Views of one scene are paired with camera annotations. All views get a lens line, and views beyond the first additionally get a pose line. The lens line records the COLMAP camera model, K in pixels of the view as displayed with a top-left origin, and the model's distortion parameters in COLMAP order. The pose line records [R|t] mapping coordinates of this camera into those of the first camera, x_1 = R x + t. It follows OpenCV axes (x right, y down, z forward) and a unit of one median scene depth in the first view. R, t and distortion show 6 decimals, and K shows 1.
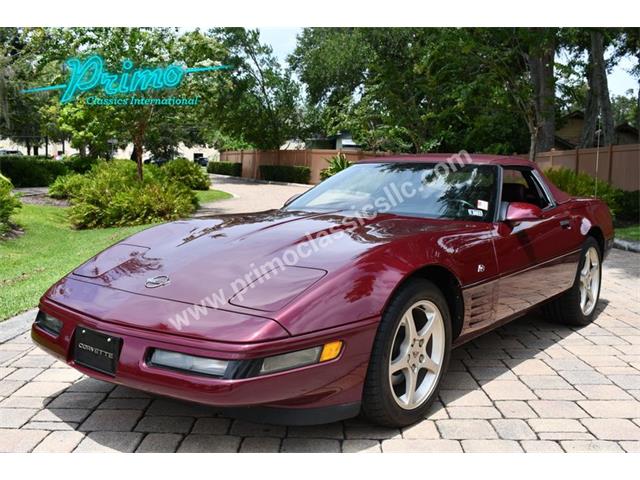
lens RADIAL K [[665.3, 0, 320.0], [0, 665.3, 240.0], [0, 0, 1]] dist [-0.057857, -0.008001]
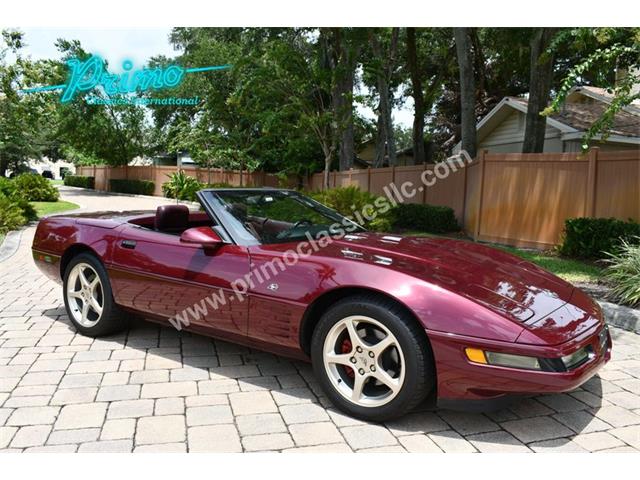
lens RADIAL K [[542.6, 0, 320.0], [0, 542.6, 240.0], [0, 0, 1]] dist [-0.089018, 0.010075]
pose [[0.967007, -0.015995, 0.254247, 0.025136], [0.015793, 0.999871, 0.002837, -0.005511], [-0.254260, 0.001272, 0.967135, 0.024493]]
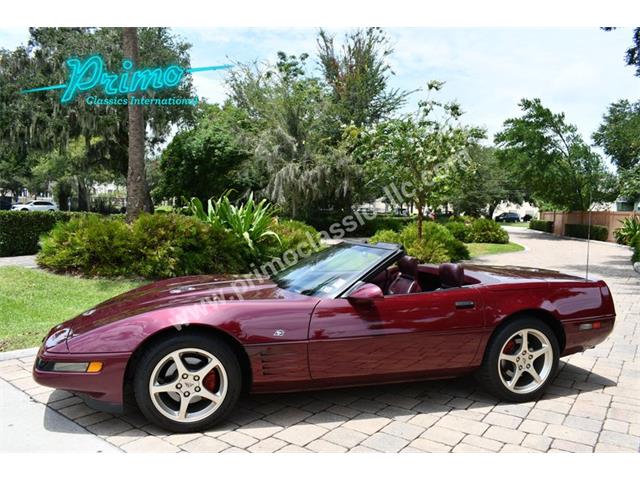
lens RADIAL K [[508.8, 0, 320.0], [0, 508.8, 240.0], [0, 0, 1]] dist [-0.086011, 0.004032]
pose [[0.807514, 0.033808, -0.588878, 0.089331], [-0.075348, 0.996089, -0.046137, -0.009947], [0.585015, 0.081627, 0.806904, 0.023329]]
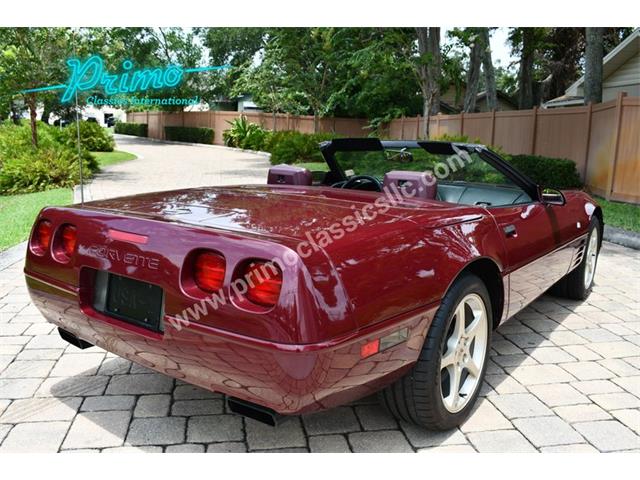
lens RADIAL K [[594.5, 0, 320.5], [0, 594.5, 237.9], [0, 0, 1]] dist [-0.080248, 0.006262]
pose [[0.987743, -0.022739, 0.154421, 0.003983], [0.010715, 0.996876, 0.078258, -0.008337], [-0.155718, -0.075644, 0.984901, 0.041729]]
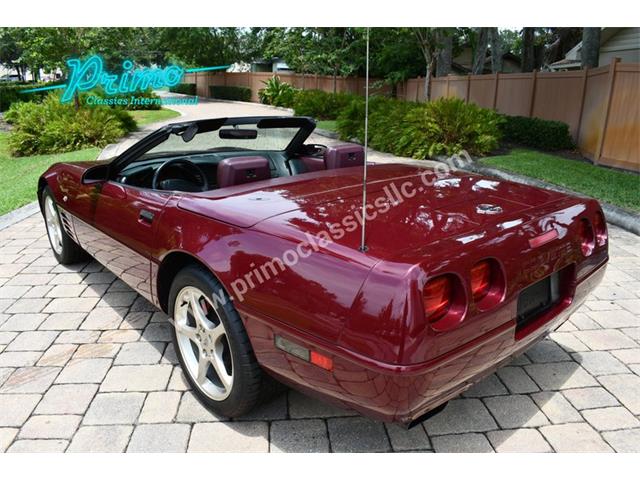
lens RADIAL K [[501.4, 0, 320.0], [0, 501.4, 240.0], [0, 0, 1]] dist [-0.089591, 0.003842]
pose [[0.996373, -0.023360, 0.081828, 0.029732], [0.006892, 0.980577, 0.196015, -0.015233], [-0.084817, -0.194740, 0.977181, 0.068718]]
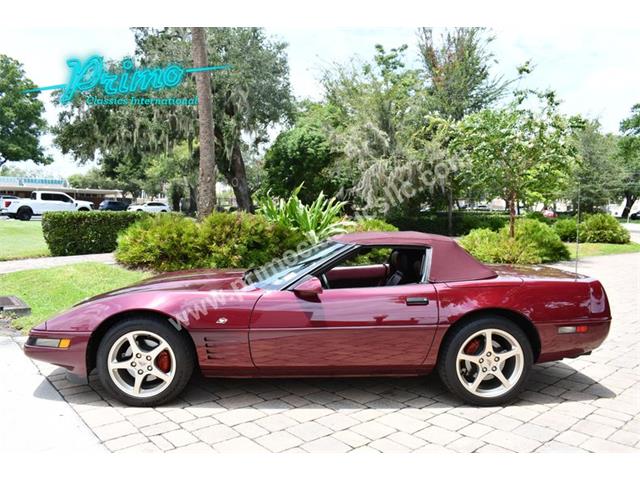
lens RADIAL K [[530.2, 0, 323.0], [0, 530.2, 236.1], [0, 0, 1]] dist [-0.086949, 0.010865]
pose [[0.658220, 0.029893, -0.752232, 0.122363], [-0.085930, 0.995664, -0.035623, -0.011424], [0.747906, 0.088087, 0.657934, 0.041627]]
